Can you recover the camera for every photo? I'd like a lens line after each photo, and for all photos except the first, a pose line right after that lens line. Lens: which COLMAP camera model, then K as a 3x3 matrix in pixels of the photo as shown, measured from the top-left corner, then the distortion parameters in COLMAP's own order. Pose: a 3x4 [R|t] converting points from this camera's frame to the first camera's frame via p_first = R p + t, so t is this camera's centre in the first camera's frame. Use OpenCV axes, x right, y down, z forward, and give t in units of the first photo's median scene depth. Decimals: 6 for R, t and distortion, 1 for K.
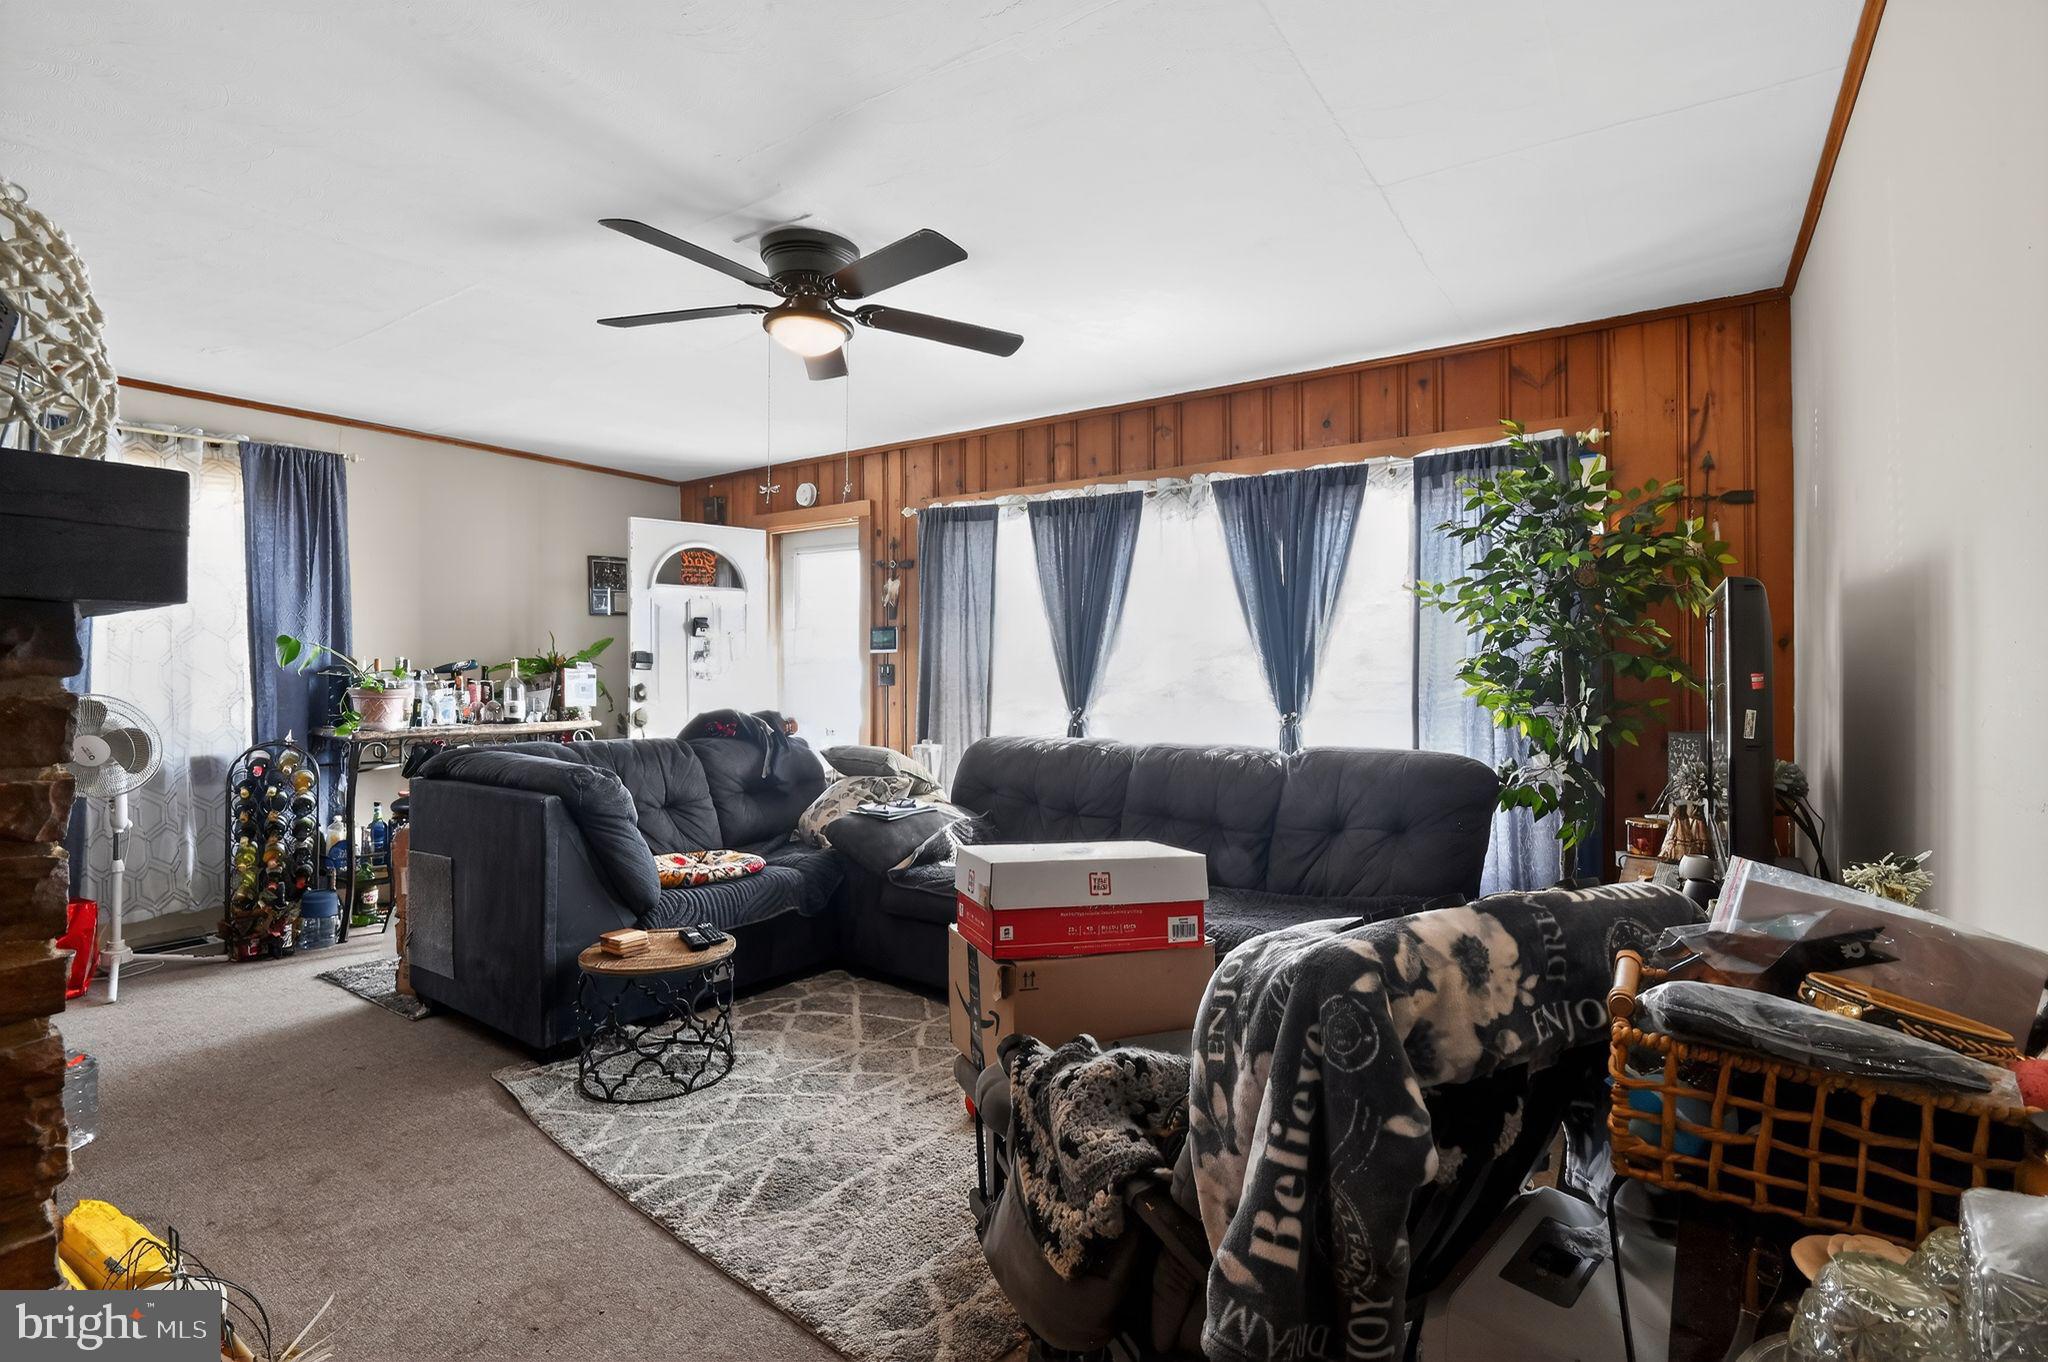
lens RADIAL K [[941.3, 0, 1031.4], [0, 941.3, 662.6], [0, 0, 1]] dist [-0.002452, -0.000532]
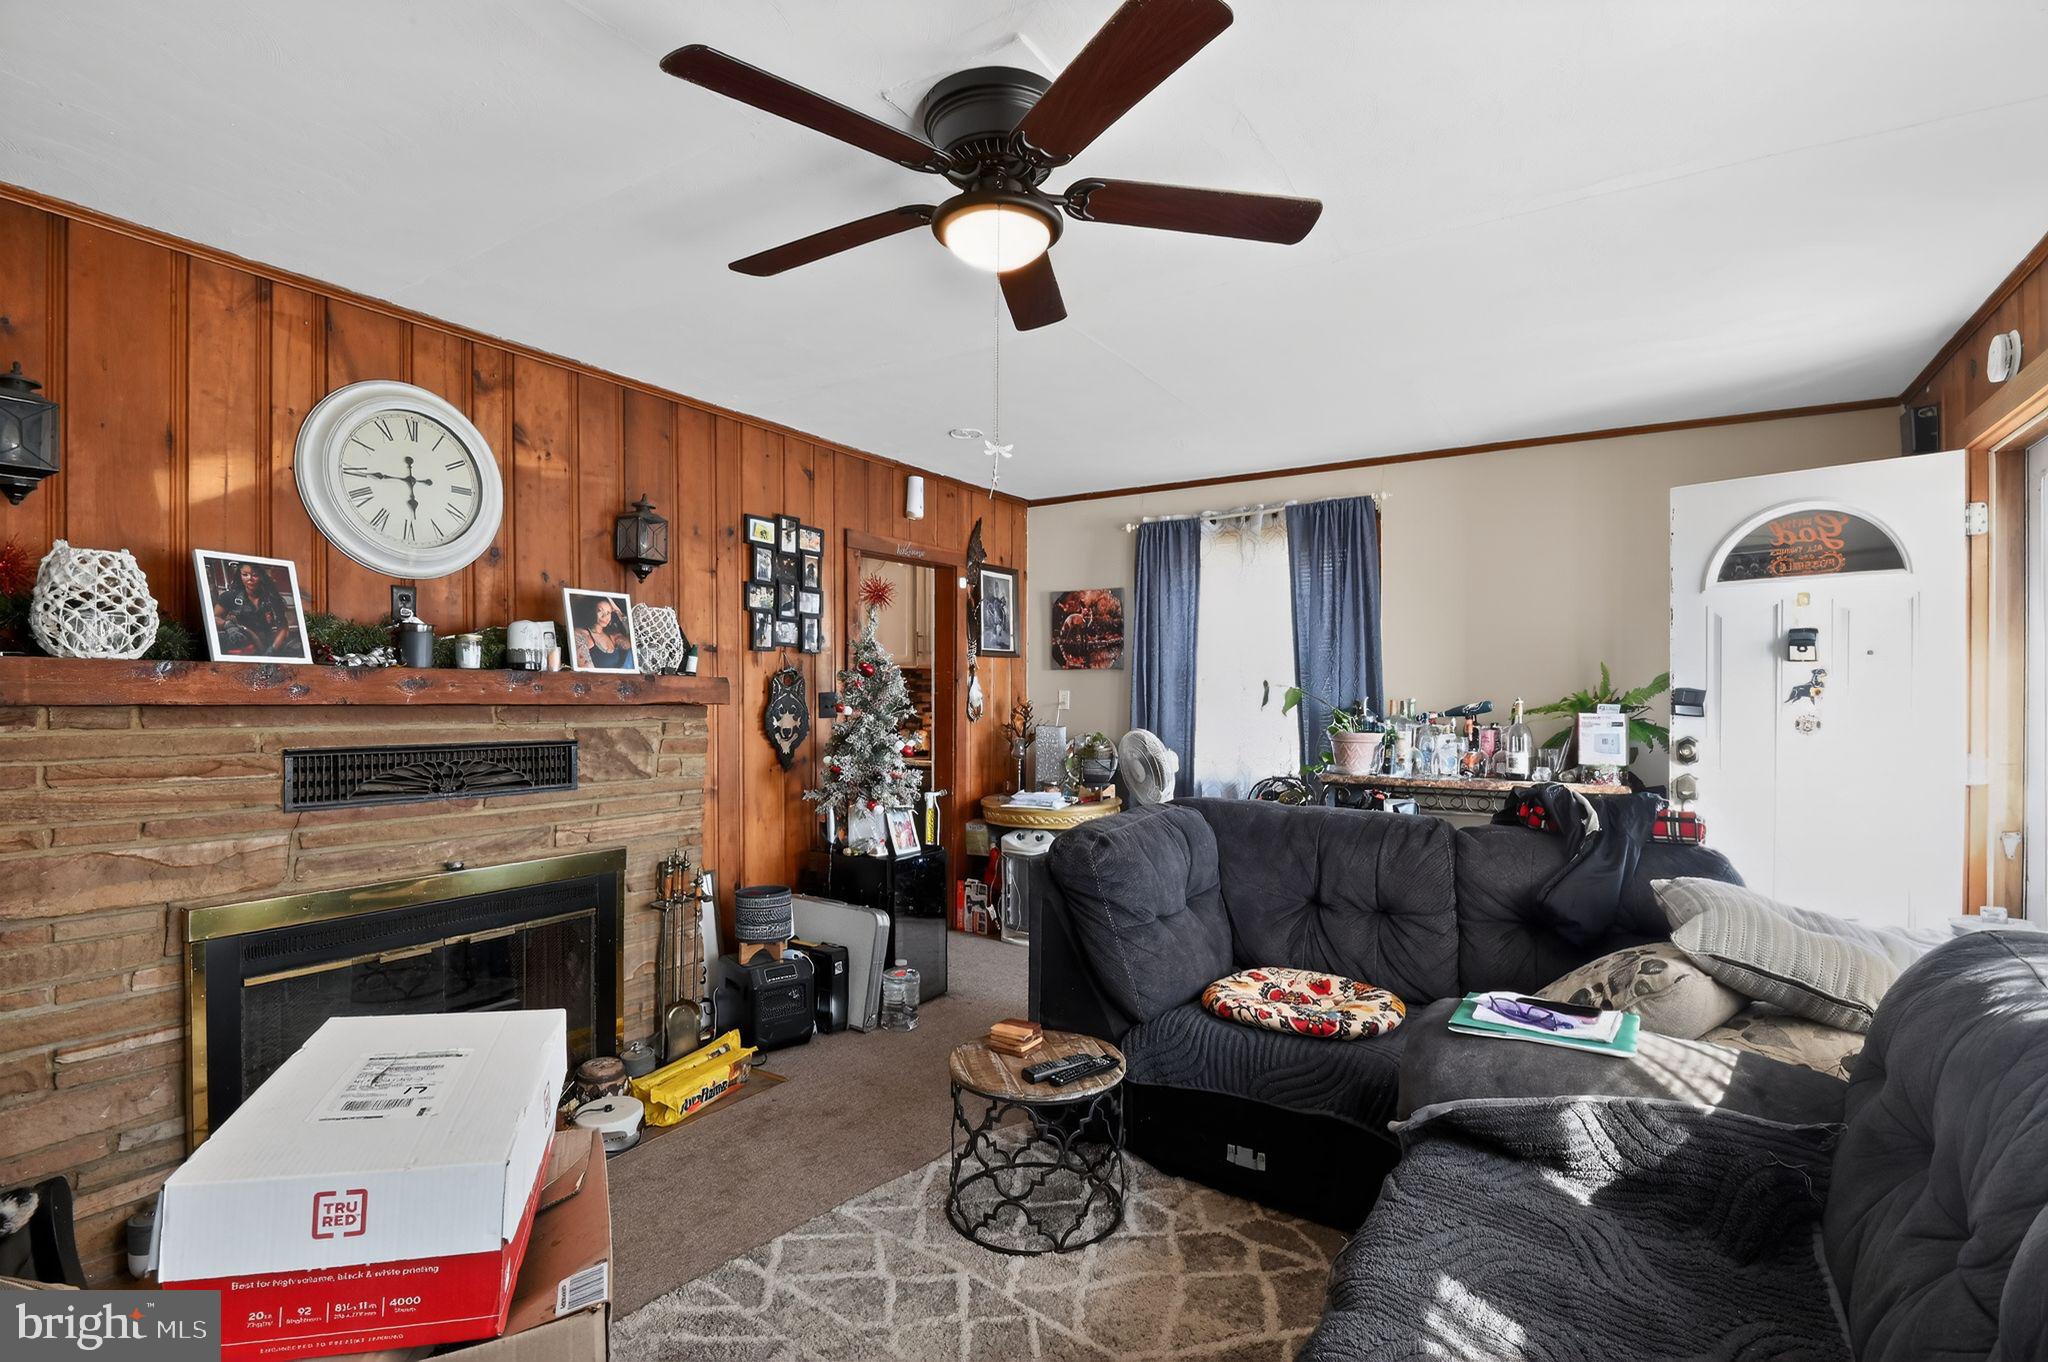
lens RADIAL K [[941.3, 0, 1032.1], [0, 941.3, 697.2], [0, 0, 1]] dist [-0.002452, -0.000532]
pose [[0.028055, -0.004570, -0.999596, 0.239214], [-0.008216, 0.999955, -0.004803, 0.001758], [0.999573, 0.008348, 0.028016, 0.561855]]
